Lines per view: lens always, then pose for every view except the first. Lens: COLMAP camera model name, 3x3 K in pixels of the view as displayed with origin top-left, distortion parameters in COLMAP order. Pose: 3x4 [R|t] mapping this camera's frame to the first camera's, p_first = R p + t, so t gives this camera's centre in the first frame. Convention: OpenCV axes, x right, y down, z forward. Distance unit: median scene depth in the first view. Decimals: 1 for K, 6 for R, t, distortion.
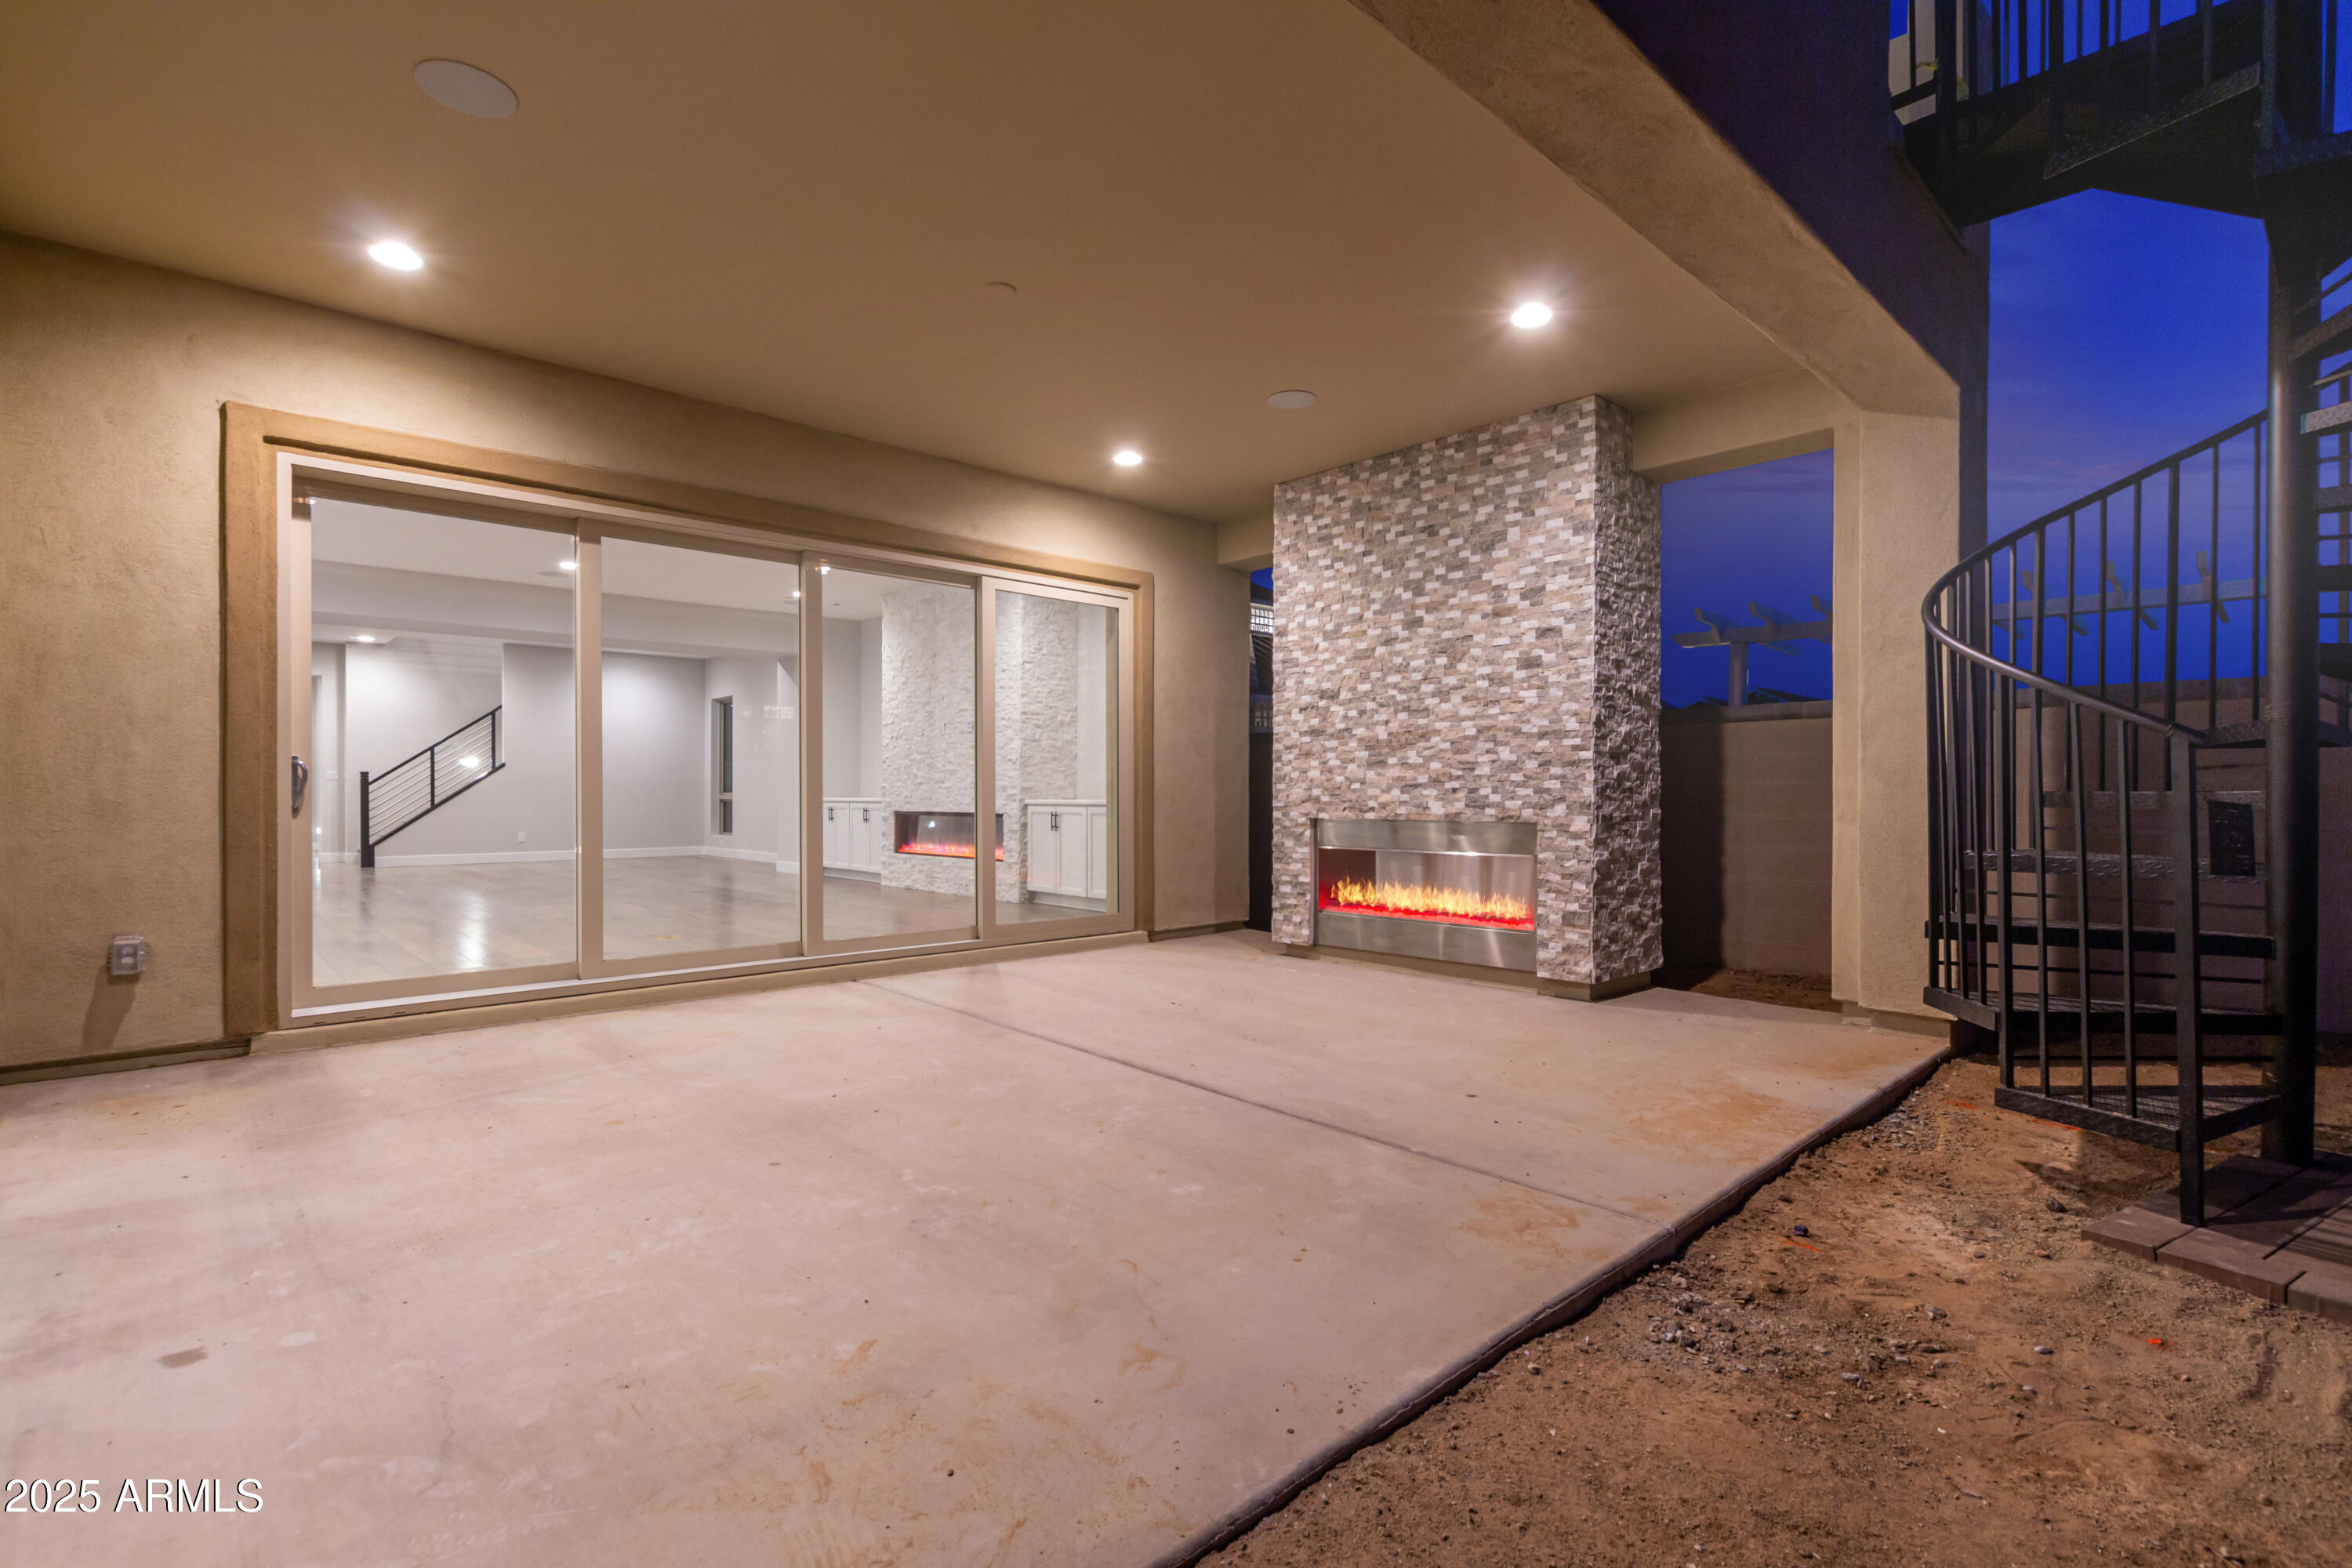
lens RADIAL K [[1073.2, 0, 1183.5], [0, 1073.2, 791.8], [0, 0, 1]] dist [0.008591, -0.004386]
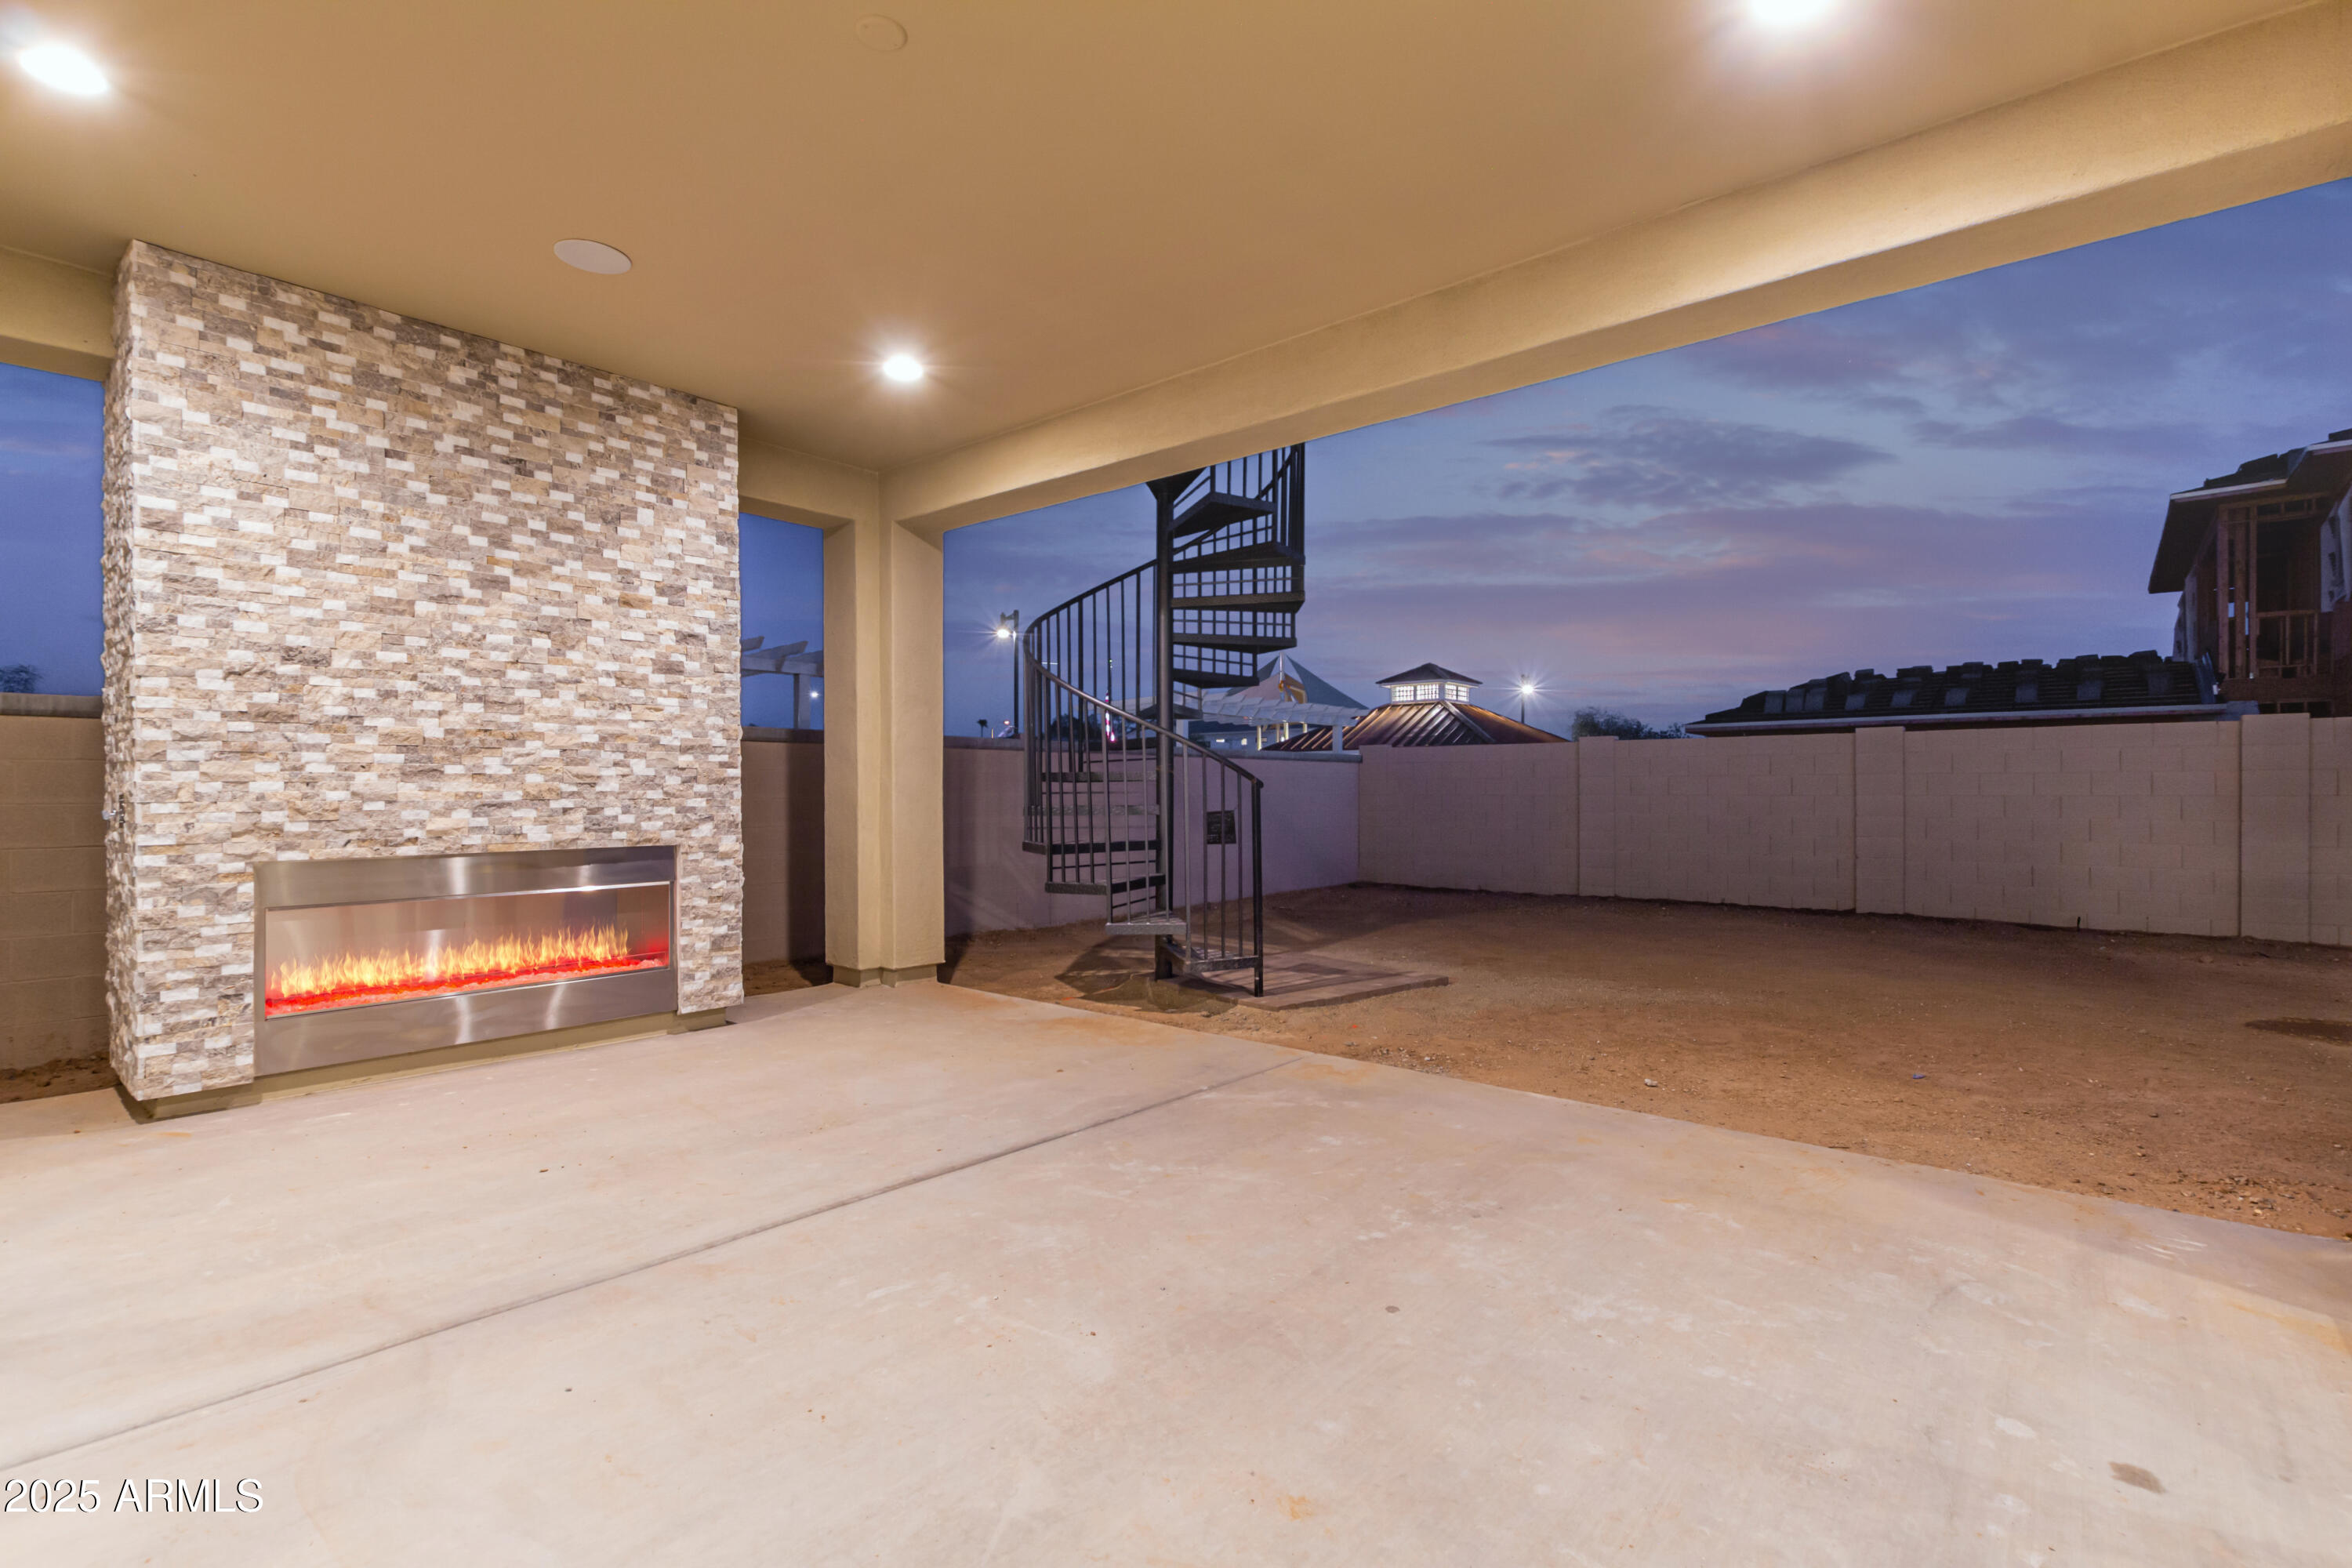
lens RADIAL K [[1073.2, 0, 1179.2], [0, 1073.2, 795.4], [0, 0, 1]] dist [0.008591, -0.004386]
pose [[-0.110912, -0.001929, 0.993828, -0.586856], [0.002074, 0.999995, 0.002172, -0.013520], [-0.993828, 0.002303, -0.110908, 0.641082]]
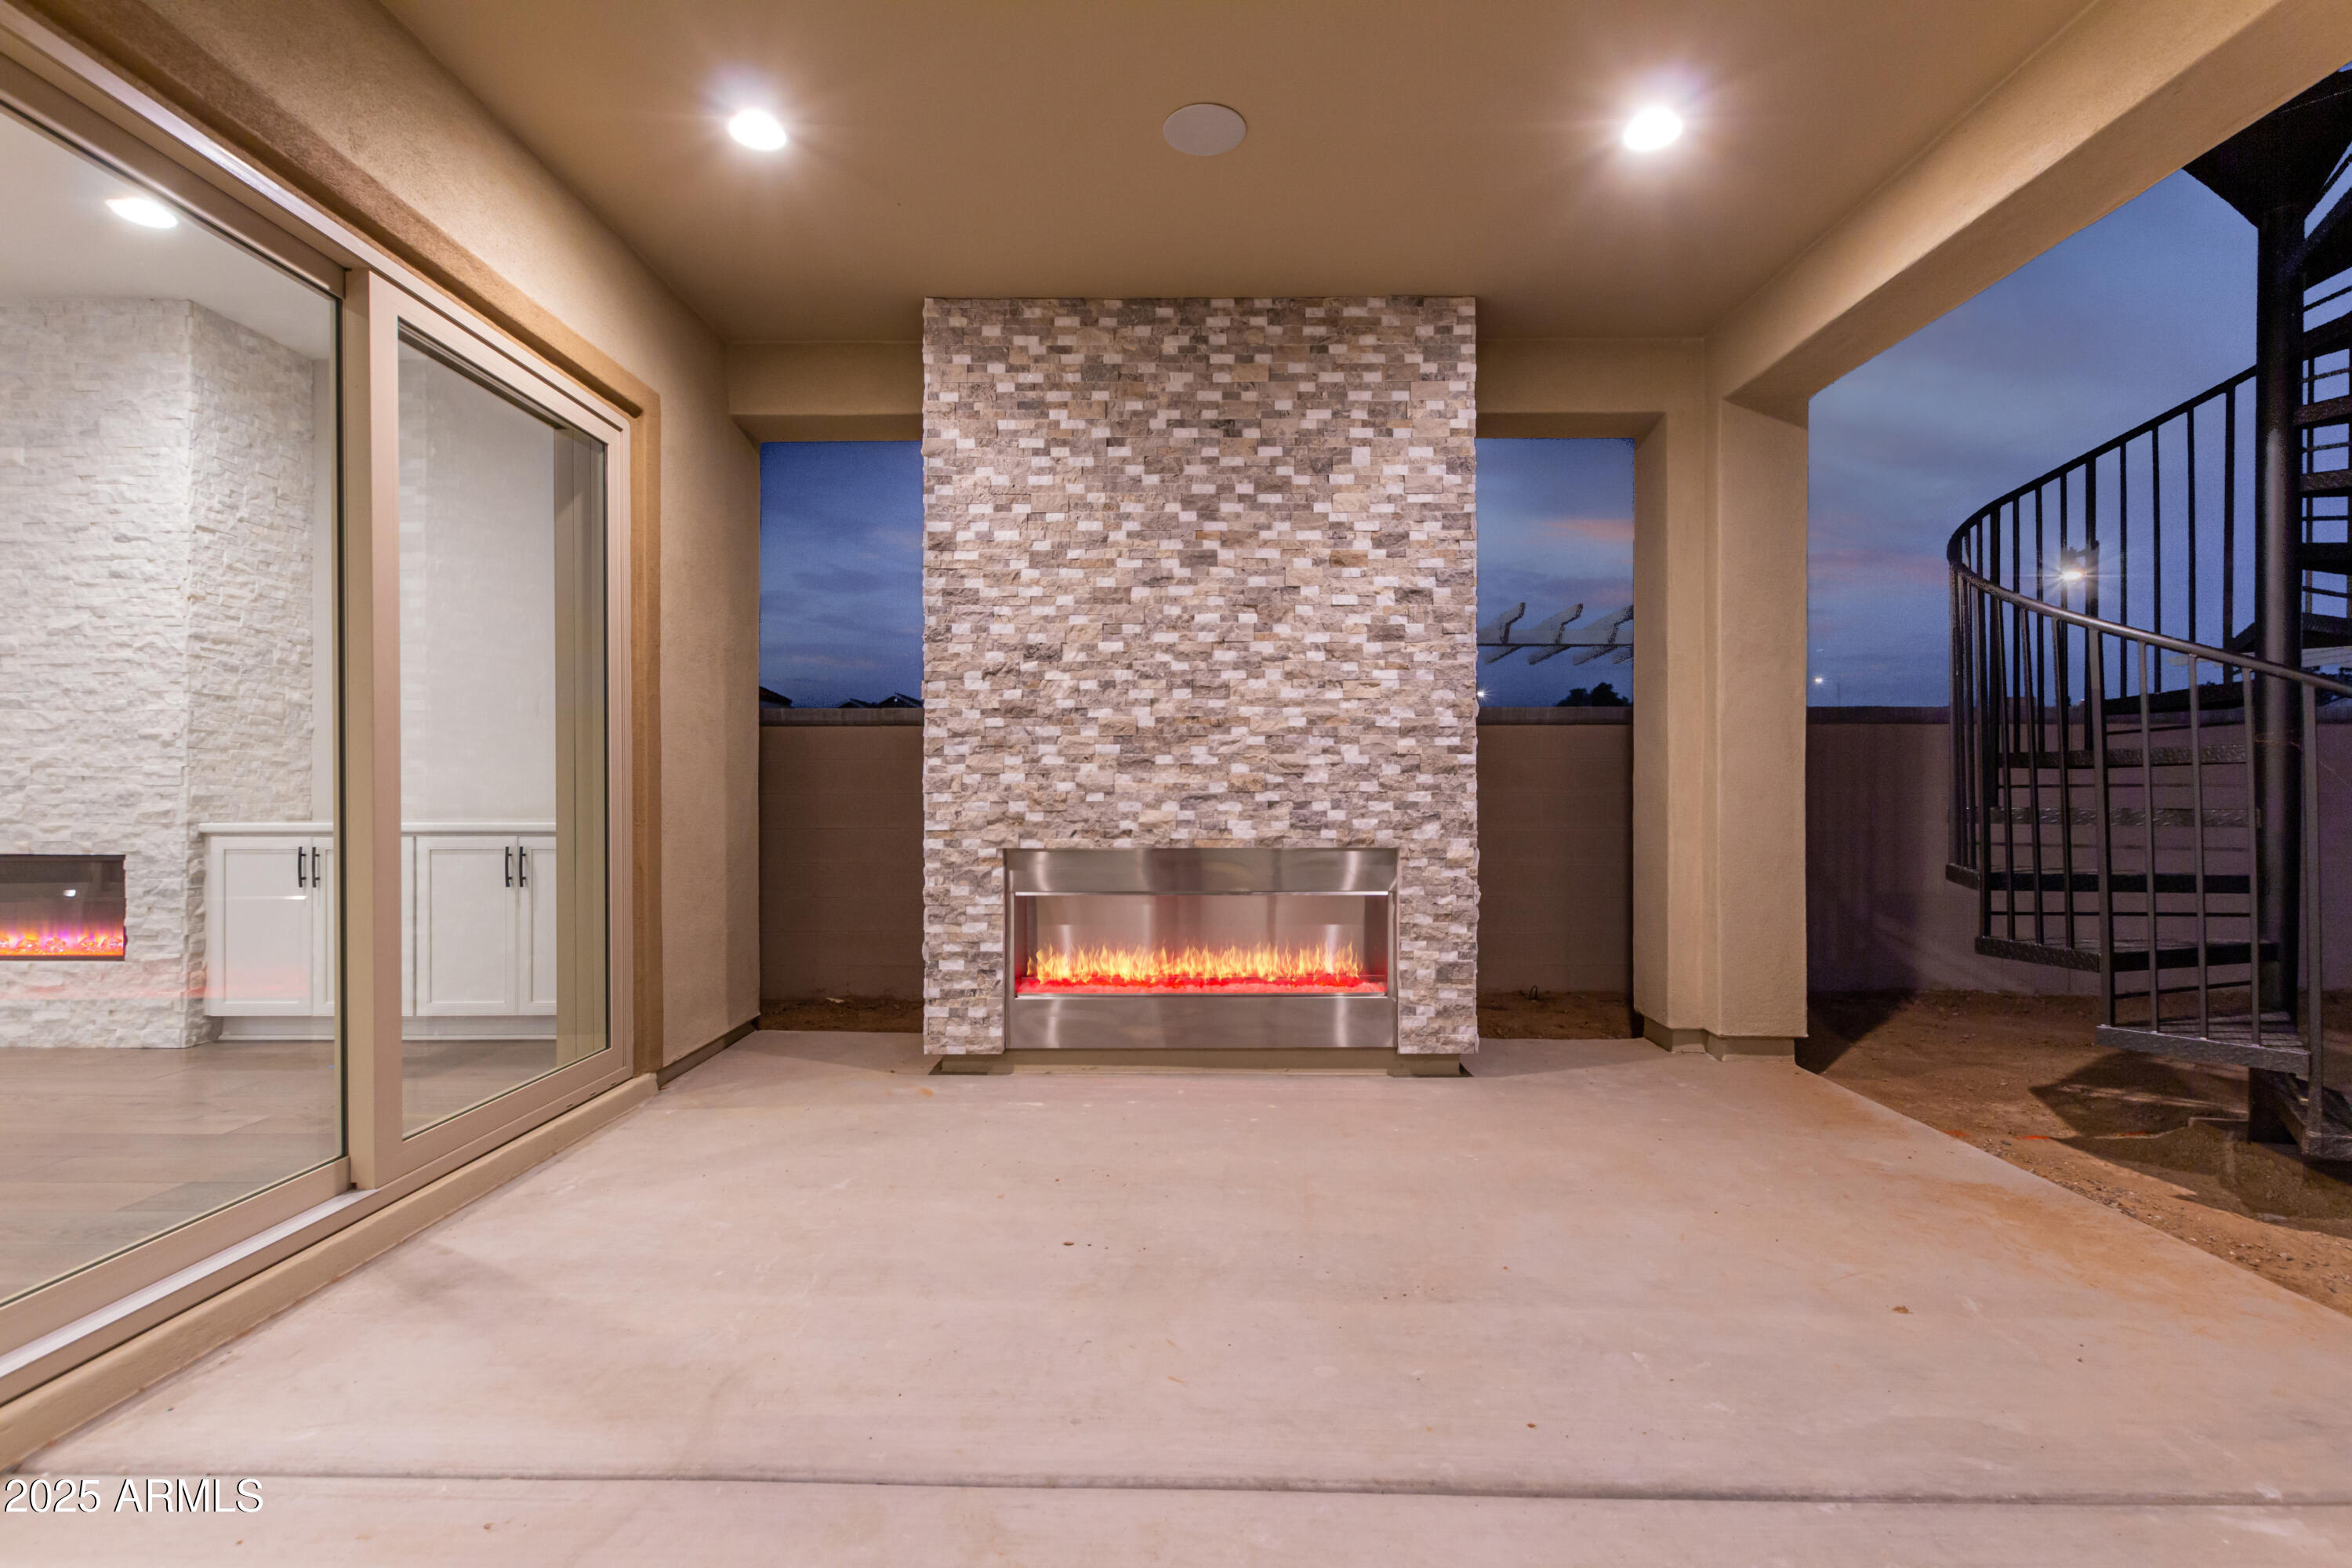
lens RADIAL K [[1073.2, 0, 1185.8], [0, 1073.2, 793.1], [0, 0, 1]] dist [0.008591, -0.004386]
pose [[0.685021, -0.000410, 0.728523, -0.298800], [-0.000483, 0.999999, 0.001017, -0.009577], [-0.728523, -0.001049, 0.685021, 0.561431]]
